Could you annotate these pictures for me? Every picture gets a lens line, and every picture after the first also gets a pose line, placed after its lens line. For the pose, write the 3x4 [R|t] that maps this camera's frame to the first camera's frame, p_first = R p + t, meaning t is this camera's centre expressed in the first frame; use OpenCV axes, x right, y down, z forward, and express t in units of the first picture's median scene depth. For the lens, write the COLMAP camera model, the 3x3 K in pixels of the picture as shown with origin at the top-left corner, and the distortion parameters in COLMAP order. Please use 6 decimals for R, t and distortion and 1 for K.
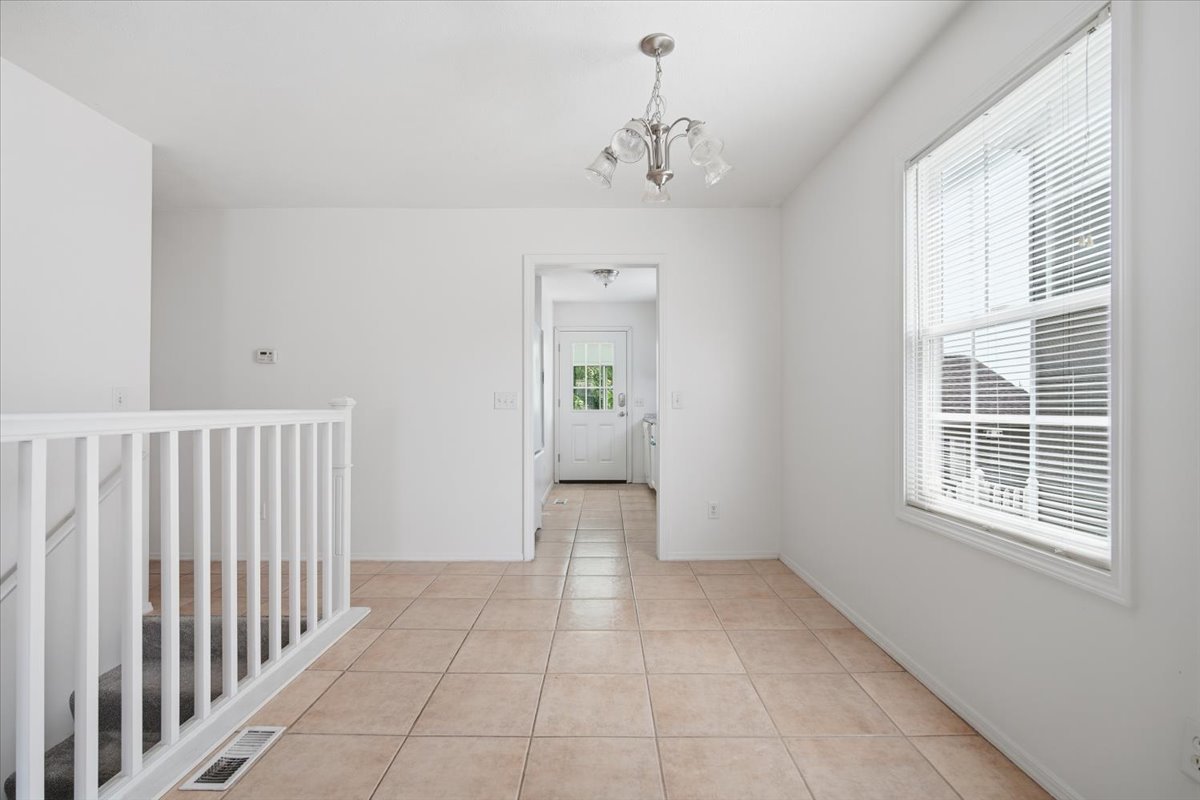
lens RADIAL K [[523.5, 0, 599.9], [0, 523.5, 400.6], [0, 0, 1]] dist [-0.001725, 0.001352]
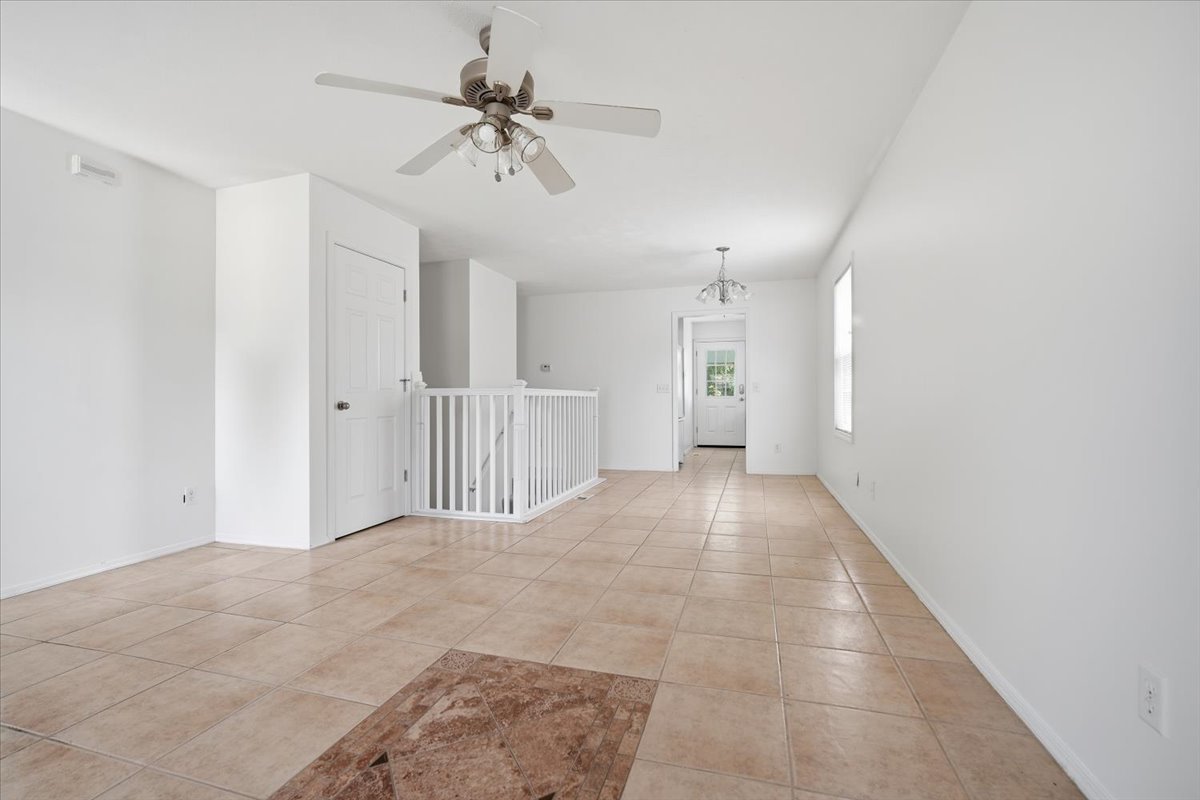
lens RADIAL K [[523.5, 0, 600.0], [0, 523.5, 395.2], [0, 0, 1]] dist [-0.001725, 0.001352]
pose [[0.960674, -0.005900, -0.277616, 0.095512], [0.006350, 0.999980, 0.000720, 0.016302], [0.277606, -0.002454, 0.960692, -0.661413]]
